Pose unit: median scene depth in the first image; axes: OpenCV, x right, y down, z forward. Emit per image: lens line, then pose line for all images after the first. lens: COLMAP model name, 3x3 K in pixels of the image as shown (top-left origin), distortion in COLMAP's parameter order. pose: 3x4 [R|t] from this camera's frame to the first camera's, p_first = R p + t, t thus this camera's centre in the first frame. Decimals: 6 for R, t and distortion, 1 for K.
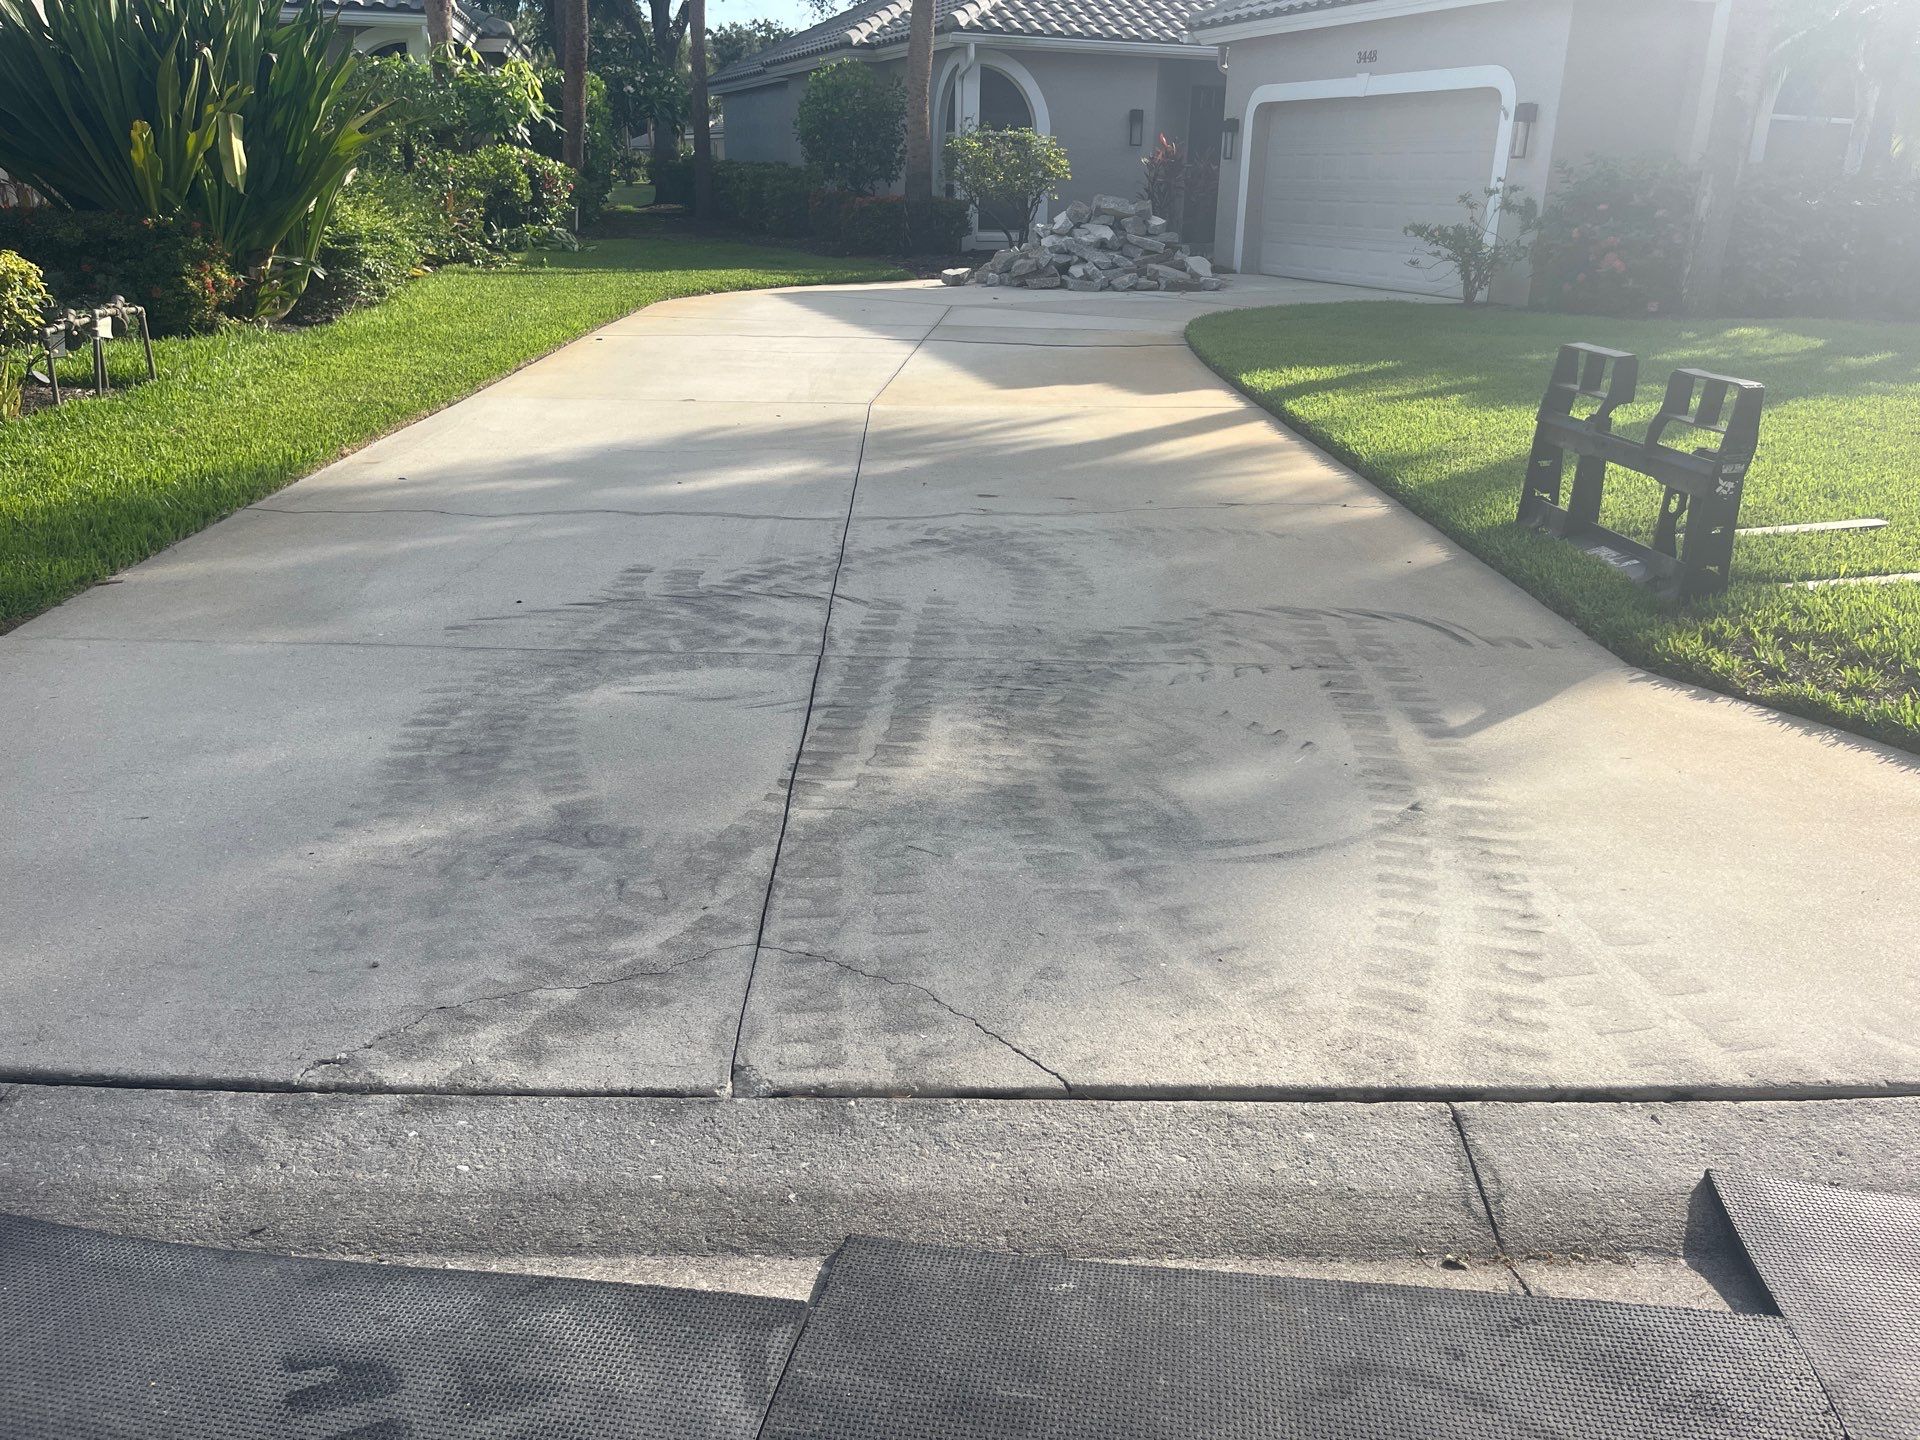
lens RADIAL K [[1418.4, 0, 951.0], [0, 1418.4, 727.9], [0, 0, 1]] dist [0.026636, -0.060437]
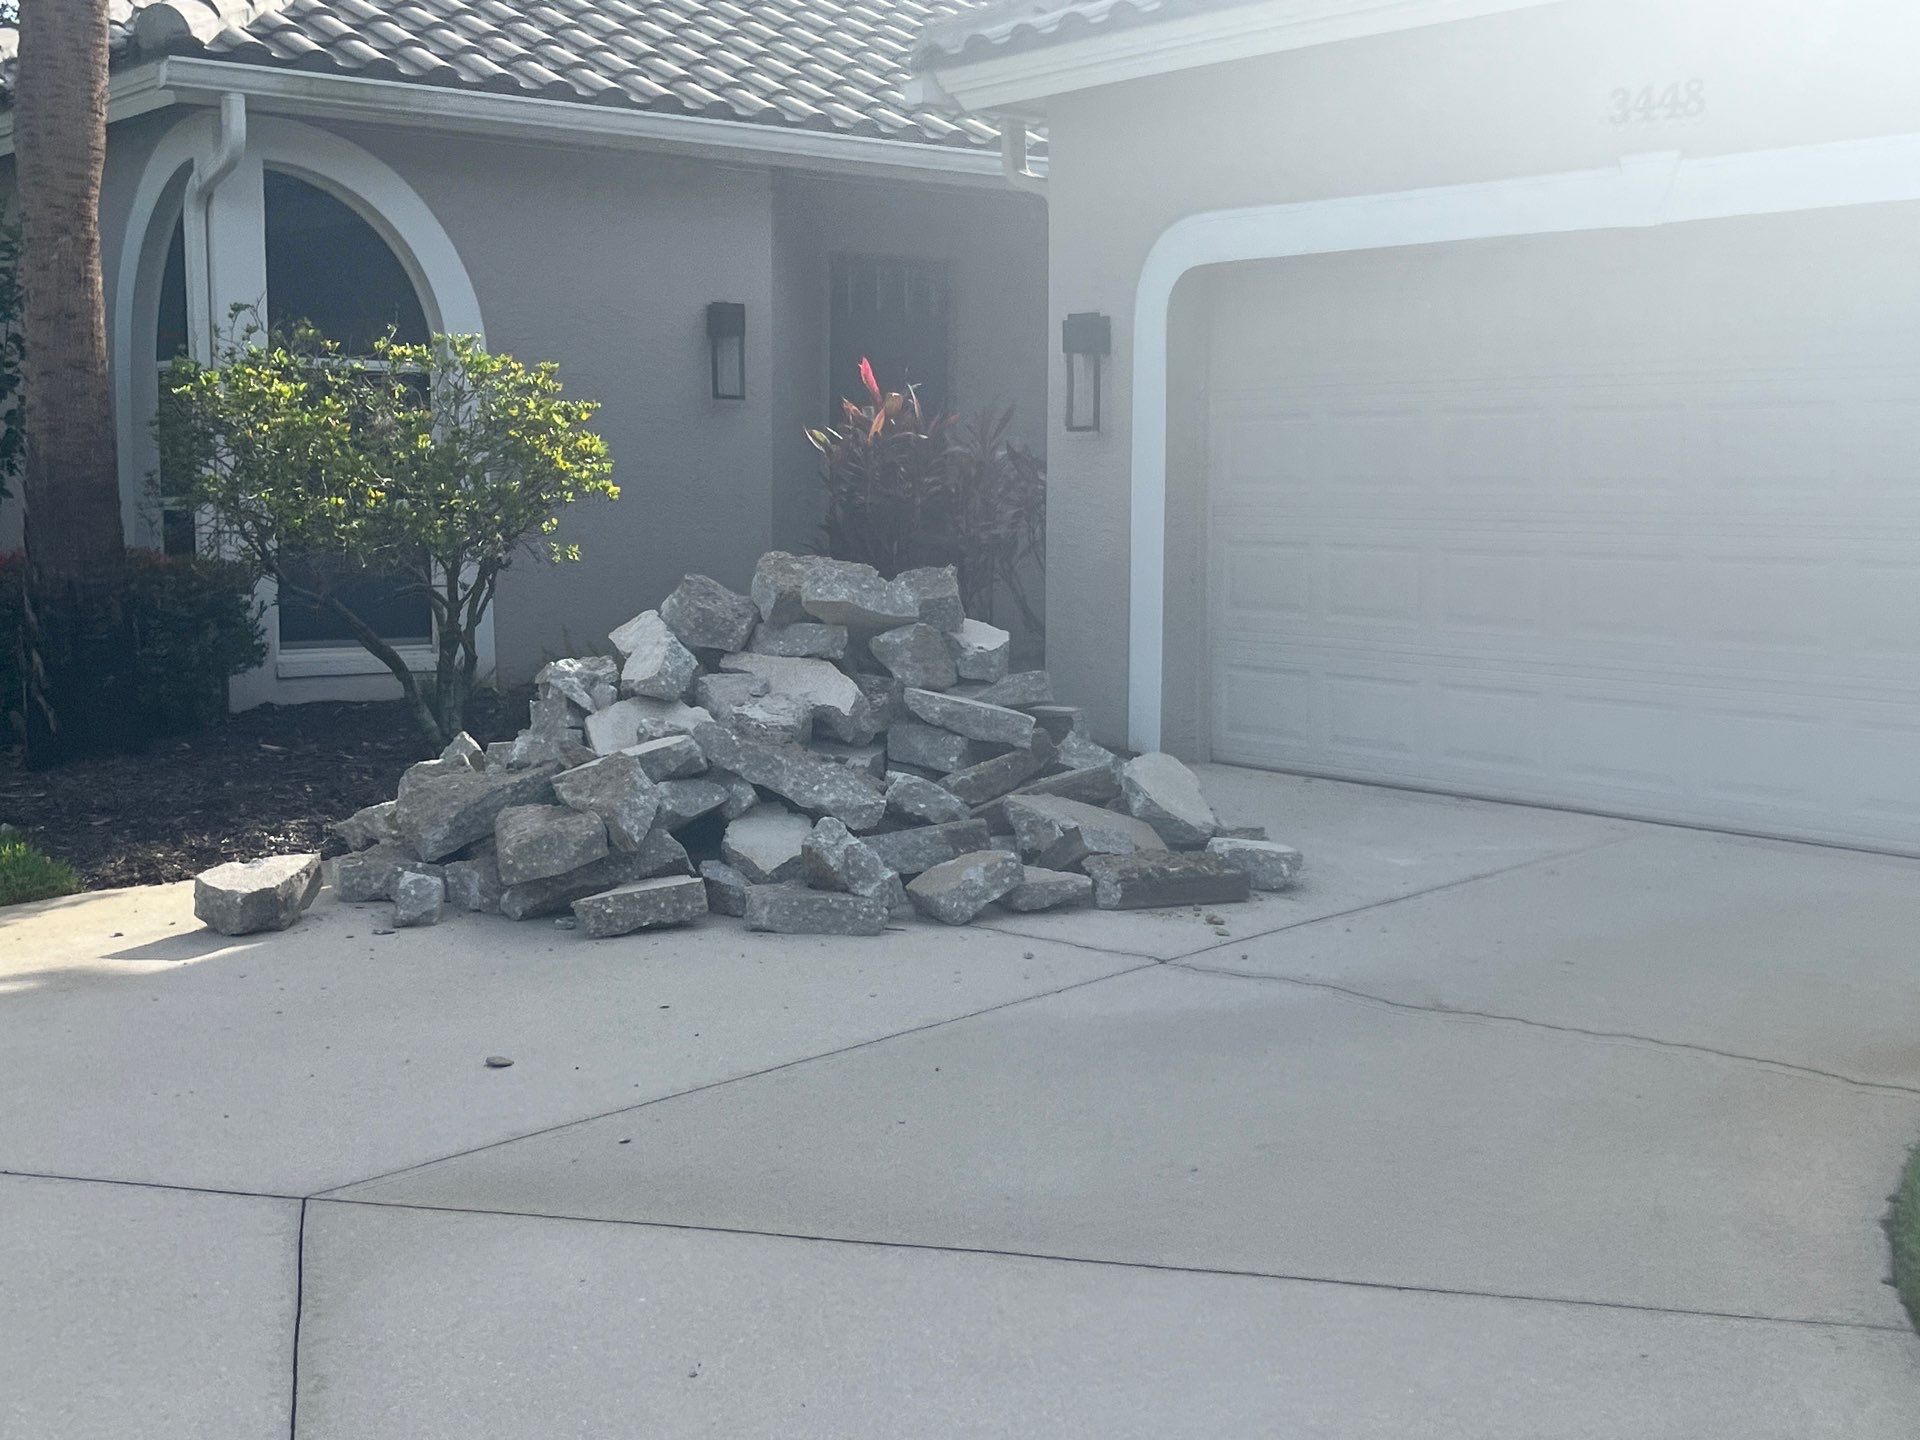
lens RADIAL K [[2292.0, 0, 921.8], [0, 2292.0, 724.6], [0, 0, 1]] dist [0.111611, -0.388478]
pose [[0.946024, -0.048807, 0.320402, -0.012964], [0.128686, 0.963893, -0.233132, -0.220859], [-0.297455, 0.261780, 0.918146, 0.554662]]
